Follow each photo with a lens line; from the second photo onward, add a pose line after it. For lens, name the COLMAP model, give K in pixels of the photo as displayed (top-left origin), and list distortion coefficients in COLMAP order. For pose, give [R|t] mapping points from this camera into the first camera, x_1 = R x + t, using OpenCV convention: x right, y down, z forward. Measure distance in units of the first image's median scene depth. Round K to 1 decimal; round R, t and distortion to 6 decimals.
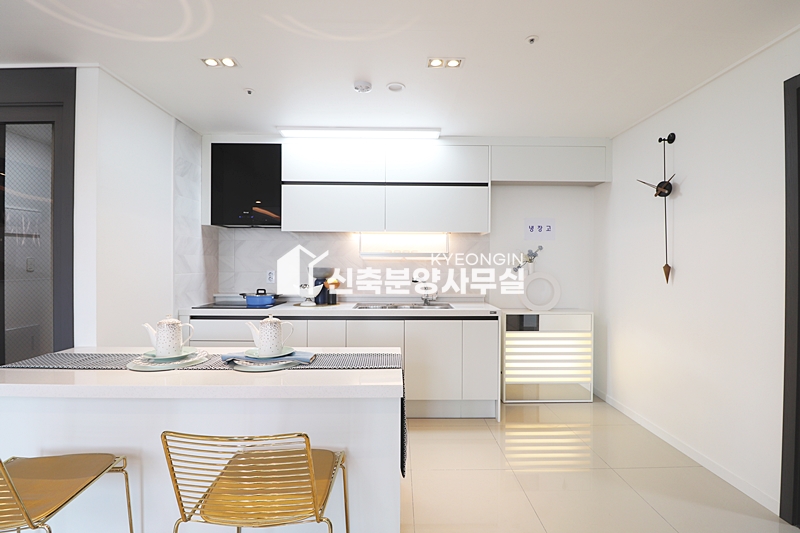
lens RADIAL K [[364.4, 0, 400.0], [0, 364.4, 266.5], [0, 0, 1]] dist [-0.010511, -0.008727]
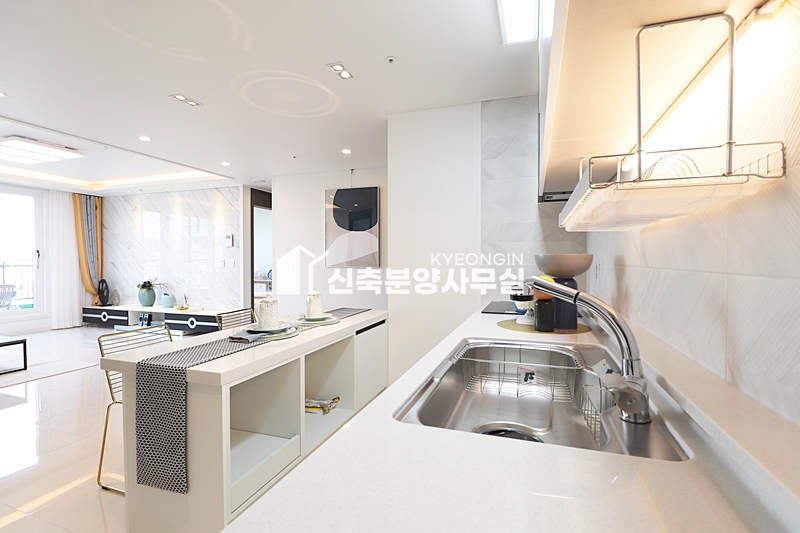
lens RADIAL K [[364.4, 0, 400.0], [0, 364.4, 266.5], [0, 0, 1]] dist [-0.010511, -0.008727]
pose [[-0.319934, 0.017078, -0.947286, 0.356790], [0.000707, 0.999842, 0.017786, 0.010066], [0.947440, 0.005021, -0.319896, 1.073458]]
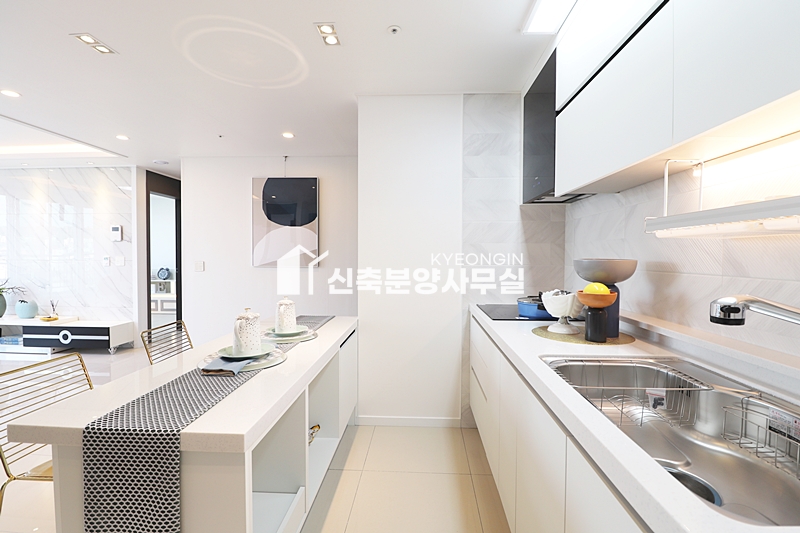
lens RADIAL K [[364.4, 0, 400.0], [0, 364.4, 266.5], [0, 0, 1]] dist [-0.010511, -0.008727]
pose [[-0.052807, 0.027230, -0.998233, 0.299245], [-0.004349, 0.999612, 0.027497, -0.001373], [0.998595, 0.005793, -0.052668, 0.864266]]
